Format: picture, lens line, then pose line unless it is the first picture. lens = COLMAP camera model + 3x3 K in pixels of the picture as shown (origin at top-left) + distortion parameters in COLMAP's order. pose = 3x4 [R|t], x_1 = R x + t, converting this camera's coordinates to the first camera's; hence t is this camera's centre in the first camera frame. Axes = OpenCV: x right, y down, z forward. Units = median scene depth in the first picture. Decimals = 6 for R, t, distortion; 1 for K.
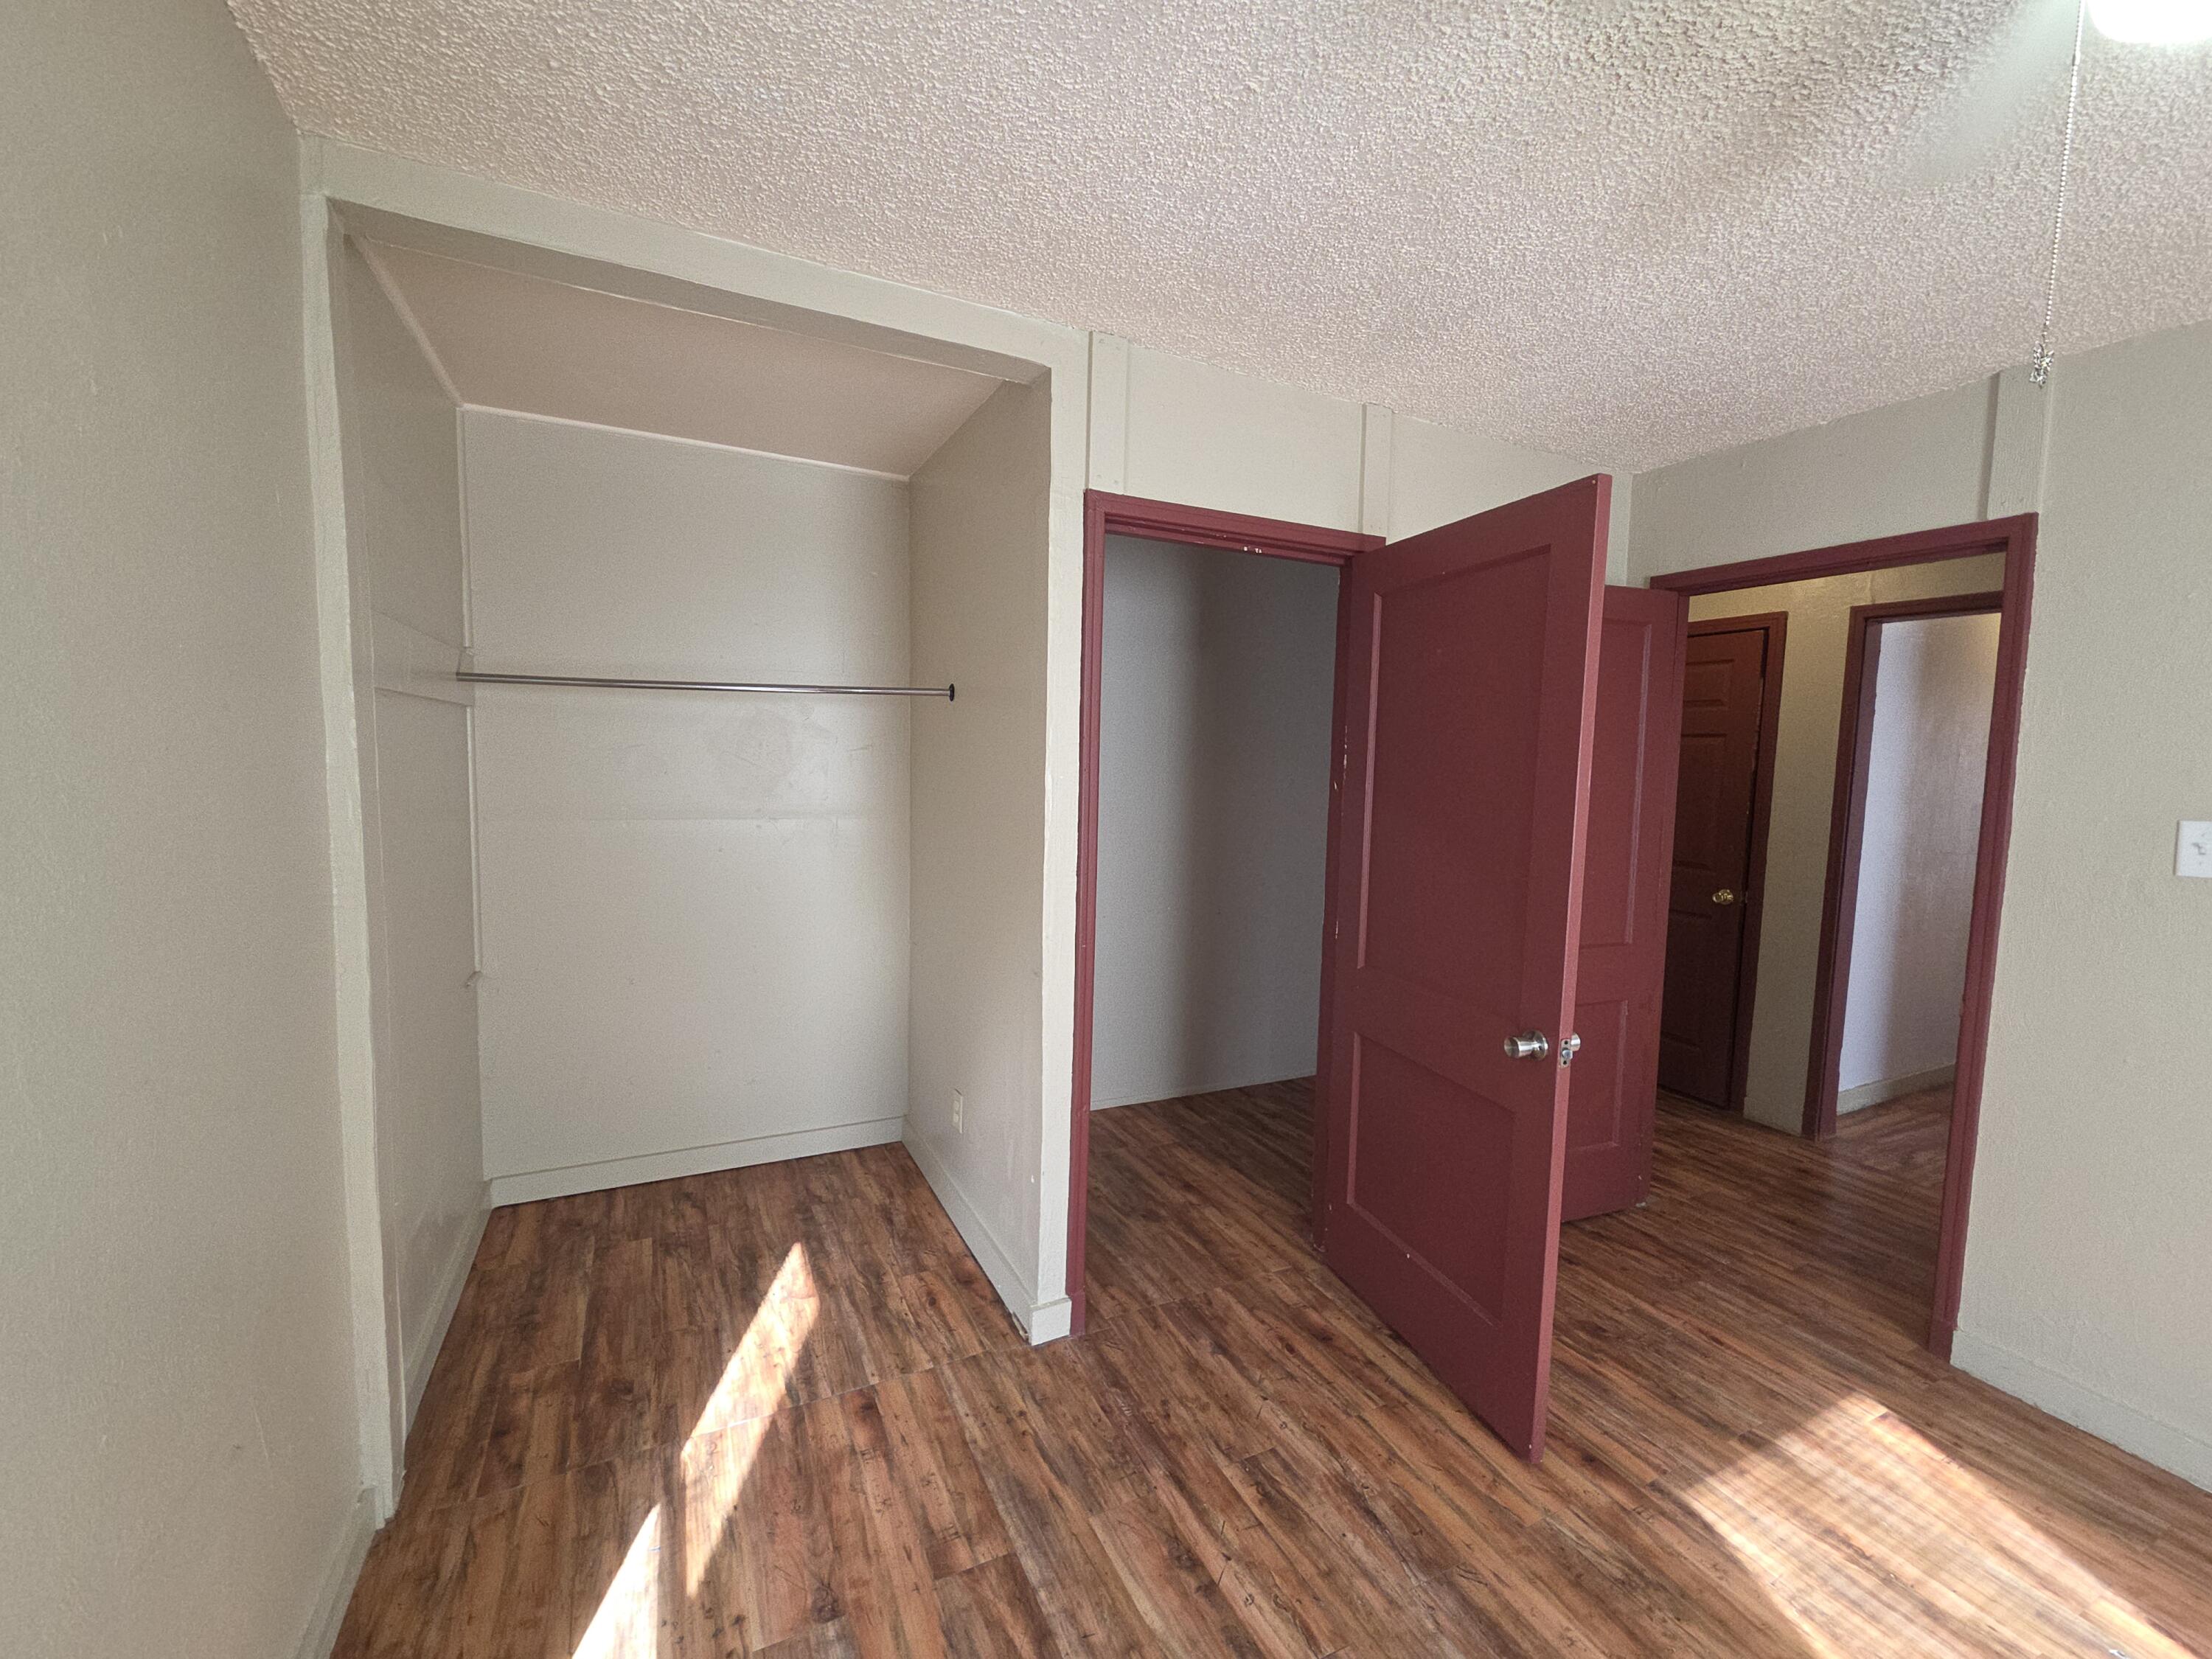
lens RADIAL K [[911.2, 0, 1109.4], [0, 911.2, 820.7], [0, 0, 1]] dist [0.006932, -0.001032]
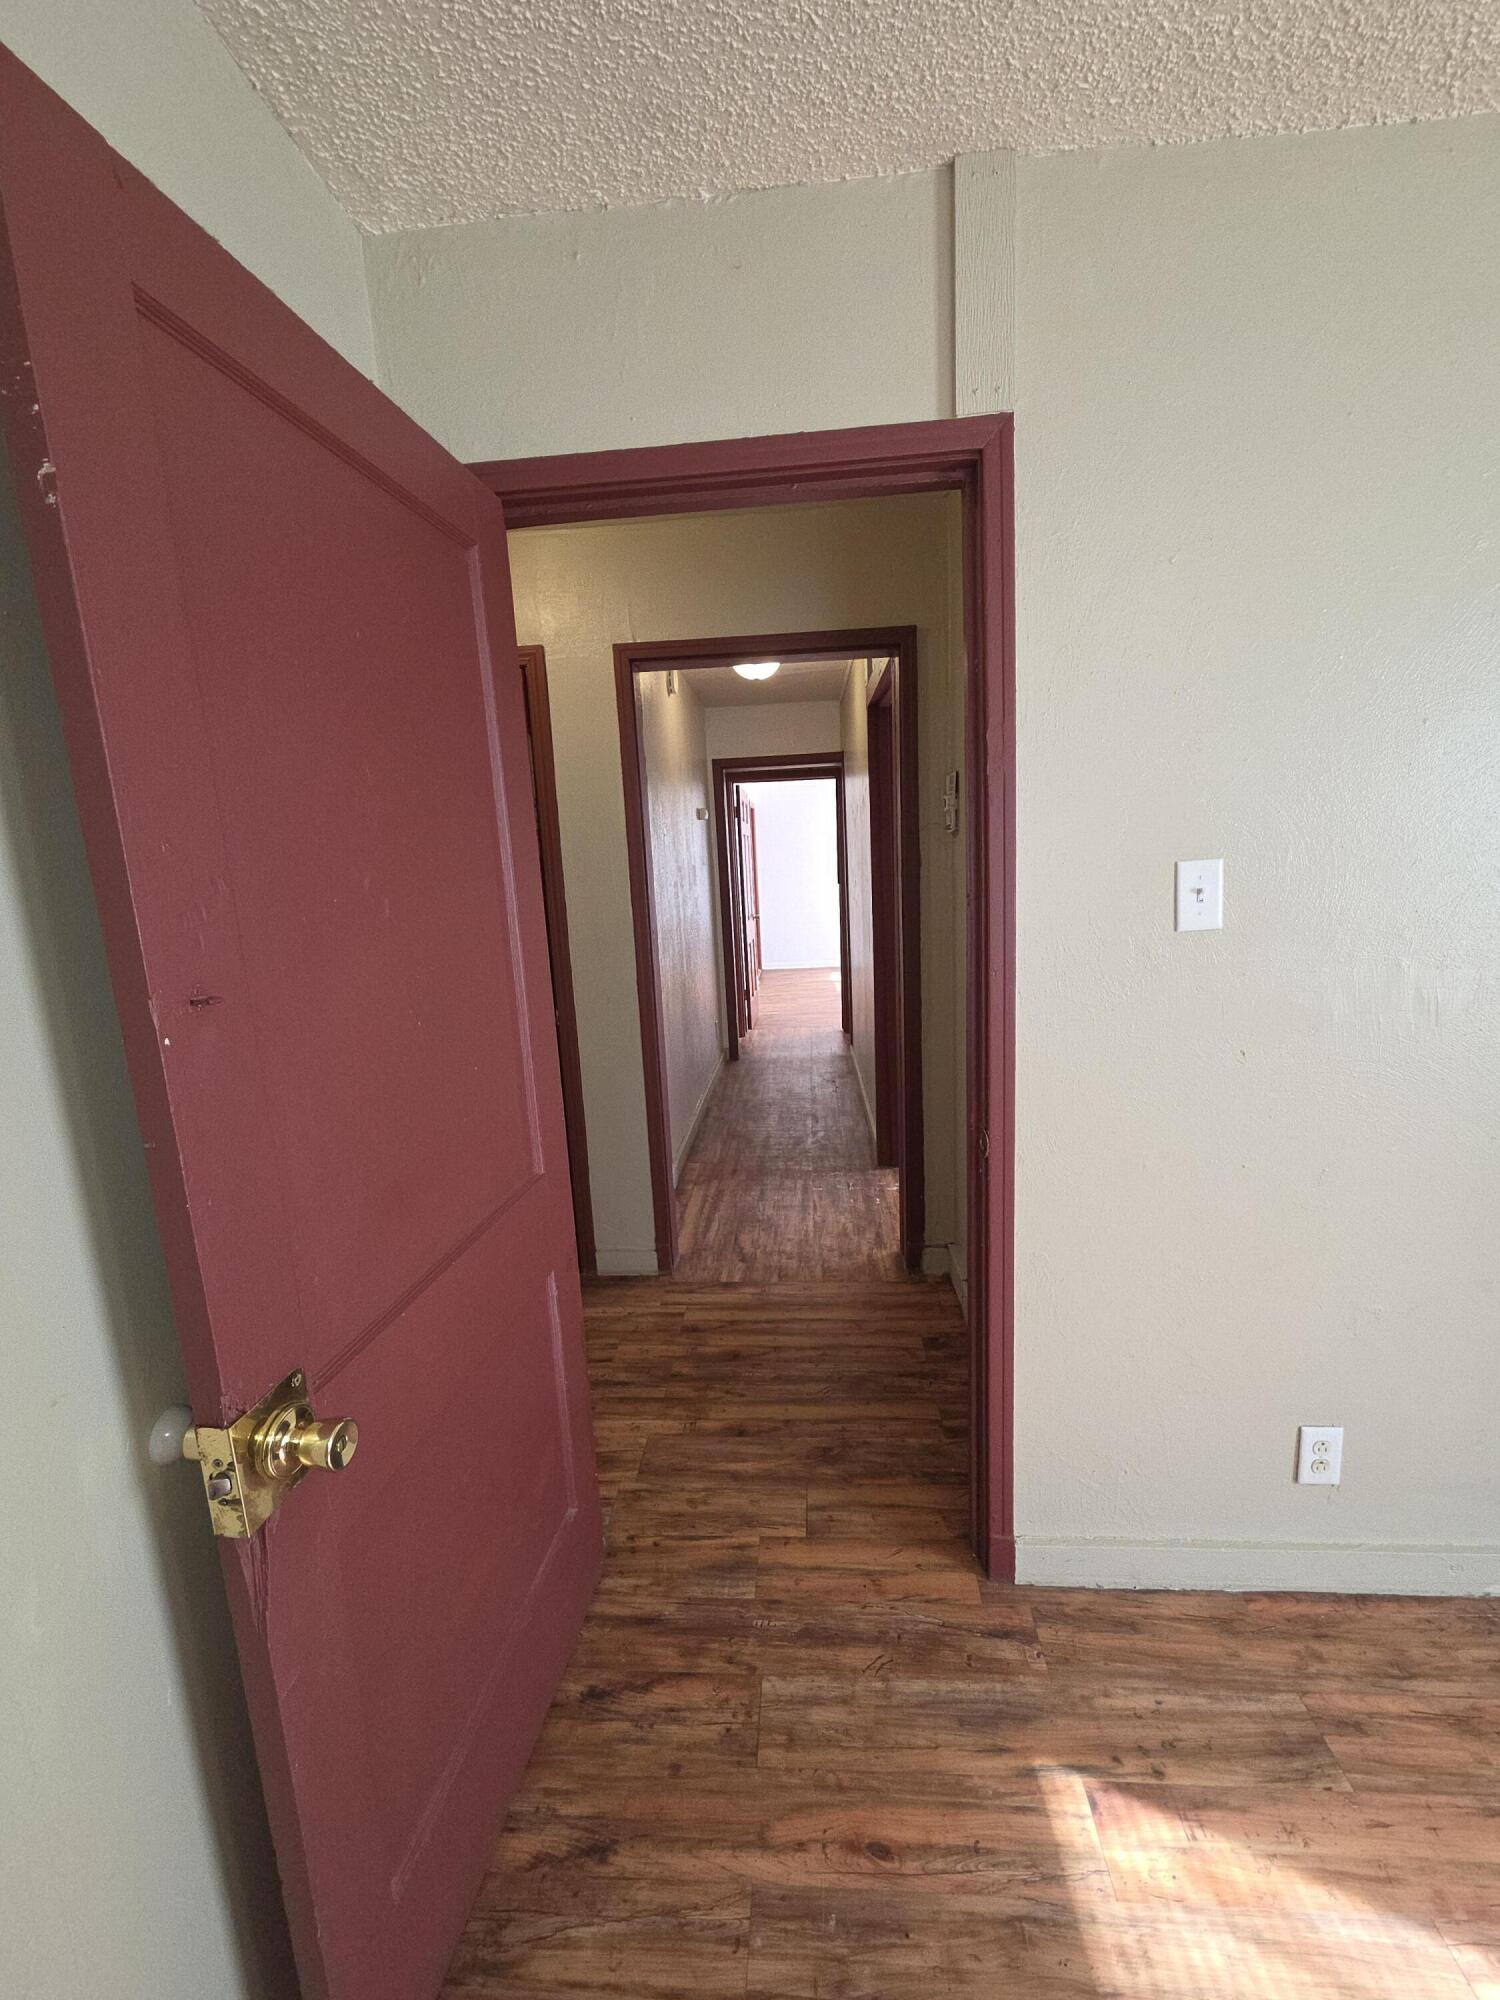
lens RADIAL K [[823.9, 0, 753.3], [0, 823.9, 1003.7], [0, 0, 1]] dist [0.006932, -0.001032]
pose [[0.506313, -0.202995, 0.838117, 0.340364], [0.129771, 0.978767, 0.158665, -0.039202], [-0.852530, 0.028429, 0.521905, 0.886535]]
